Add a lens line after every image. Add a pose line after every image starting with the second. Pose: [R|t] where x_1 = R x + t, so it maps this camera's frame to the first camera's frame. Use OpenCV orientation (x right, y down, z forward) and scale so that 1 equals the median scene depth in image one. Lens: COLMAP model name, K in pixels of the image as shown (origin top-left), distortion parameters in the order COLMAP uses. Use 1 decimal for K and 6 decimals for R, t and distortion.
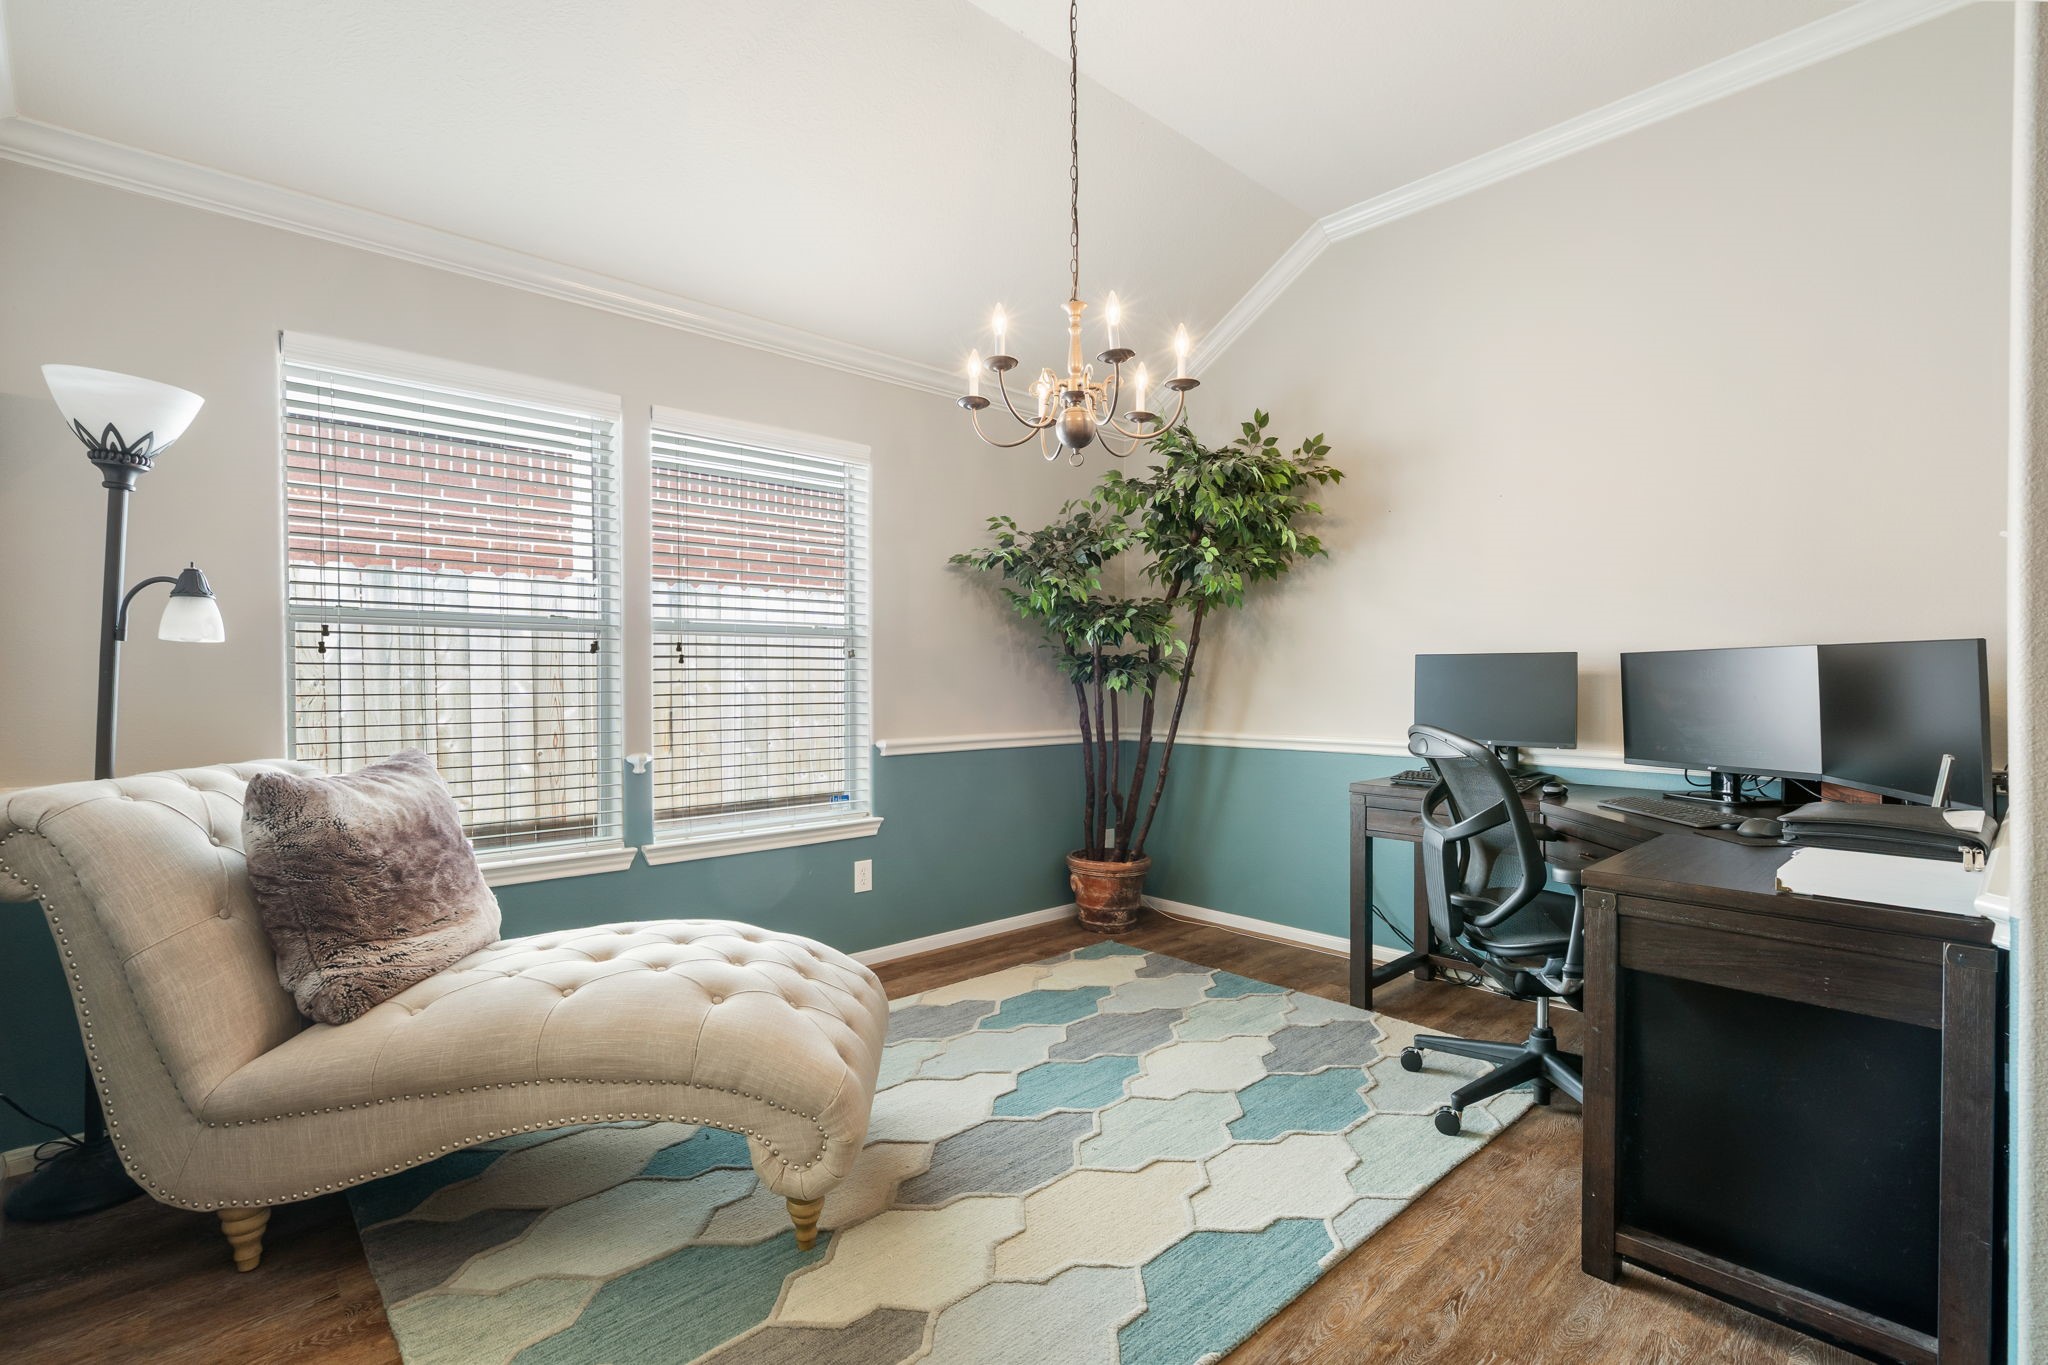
lens RADIAL K [[927.4, 0, 1005.7], [0, 927.4, 683.5], [0, 0, 1]] dist [-0.007225, 0.001235]
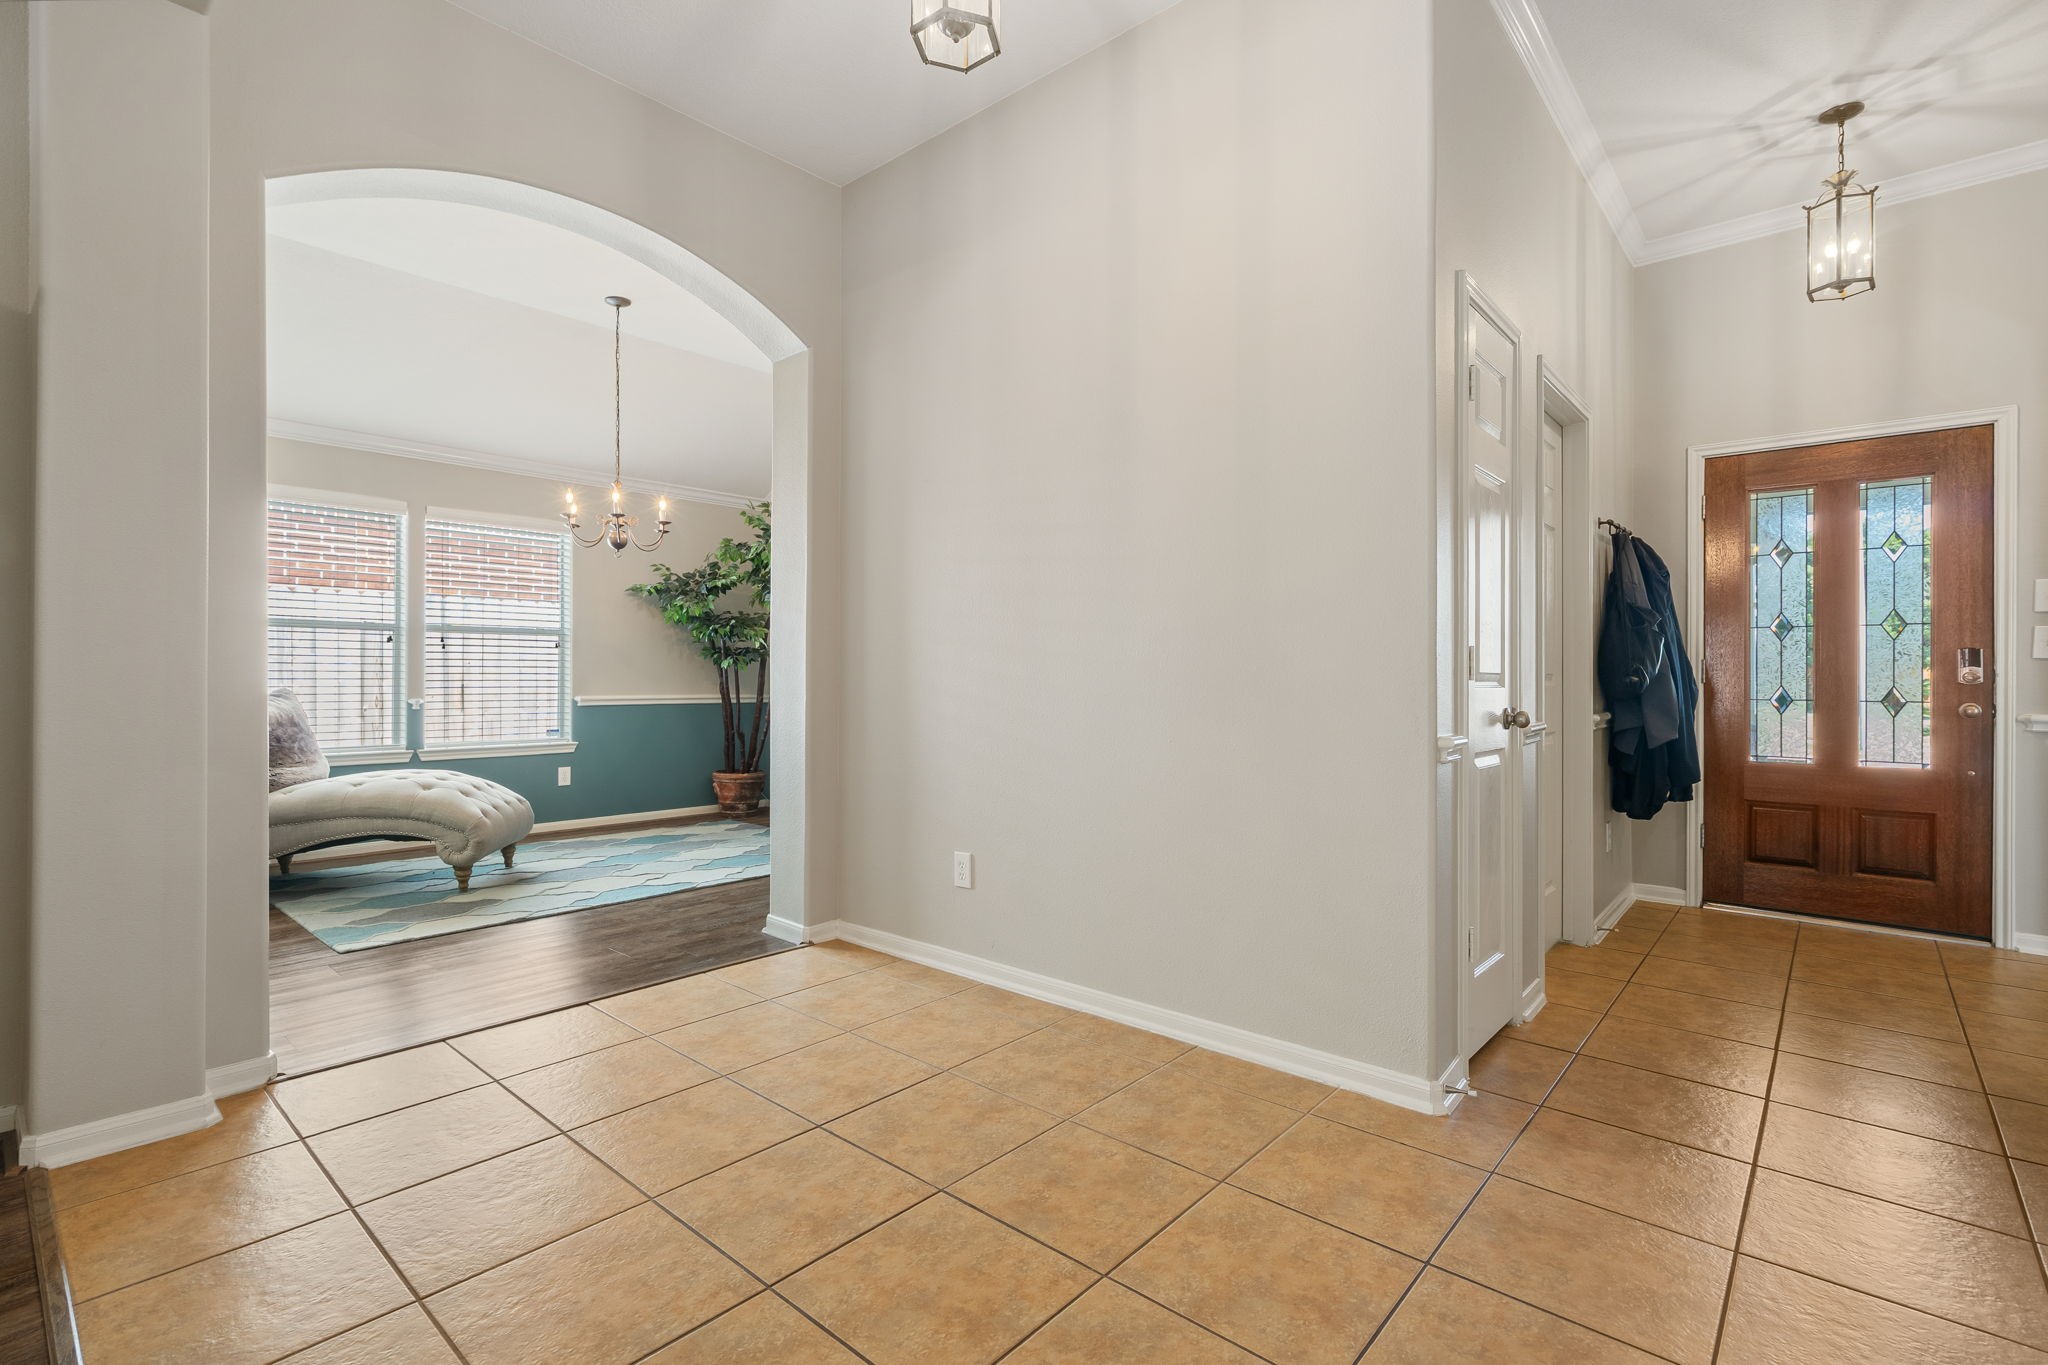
lens RADIAL K [[927.4, 0, 1007.5], [0, 927.4, 675.1], [0, 0, 1]] dist [-0.007225, 0.001235]
pose [[0.993505, 0.006585, 0.113596, 0.459171], [-0.005554, 0.999941, -0.009387, 0.034472], [-0.113651, 0.008695, 0.993483, -0.778244]]
